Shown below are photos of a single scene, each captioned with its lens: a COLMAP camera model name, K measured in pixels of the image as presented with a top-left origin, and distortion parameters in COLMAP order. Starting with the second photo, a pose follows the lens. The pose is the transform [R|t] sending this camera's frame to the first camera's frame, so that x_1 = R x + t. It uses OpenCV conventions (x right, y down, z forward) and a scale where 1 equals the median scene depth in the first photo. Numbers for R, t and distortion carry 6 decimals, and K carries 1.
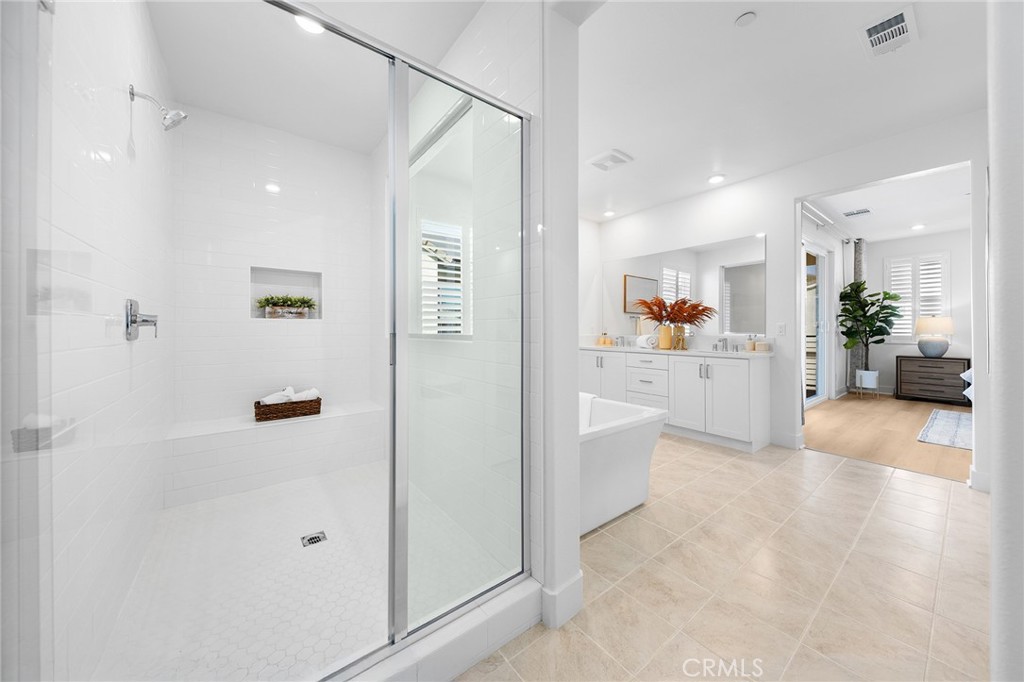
lens RADIAL K [[356.7, 0, 492.4], [0, 356.7, 330.0], [0, 0, 1]] dist [-0.000497, -0.000199]
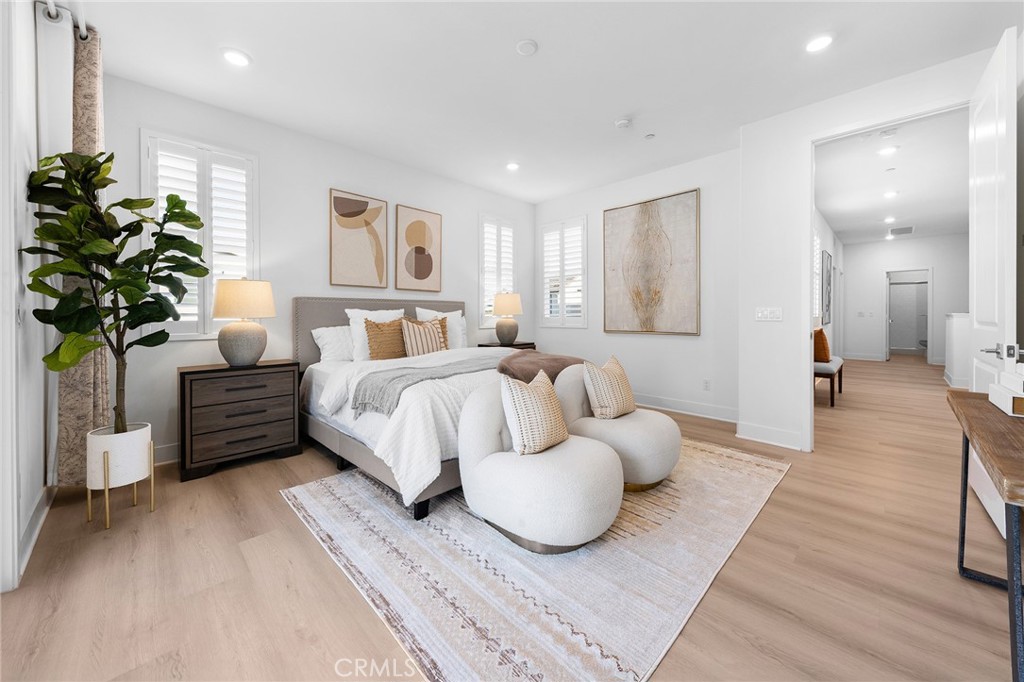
lens RADIAL K [[377.0, 0, 474.1], [0, 377.0, 315.5], [0, 0, 1]] dist [-0.001497, -0.000218]
pose [[-0.123646, -0.004216, 0.992317, 0.687535], [-0.001815, 0.999990, 0.004022, 0.007258], [-0.992325, -0.001304, -0.123652, 0.740688]]
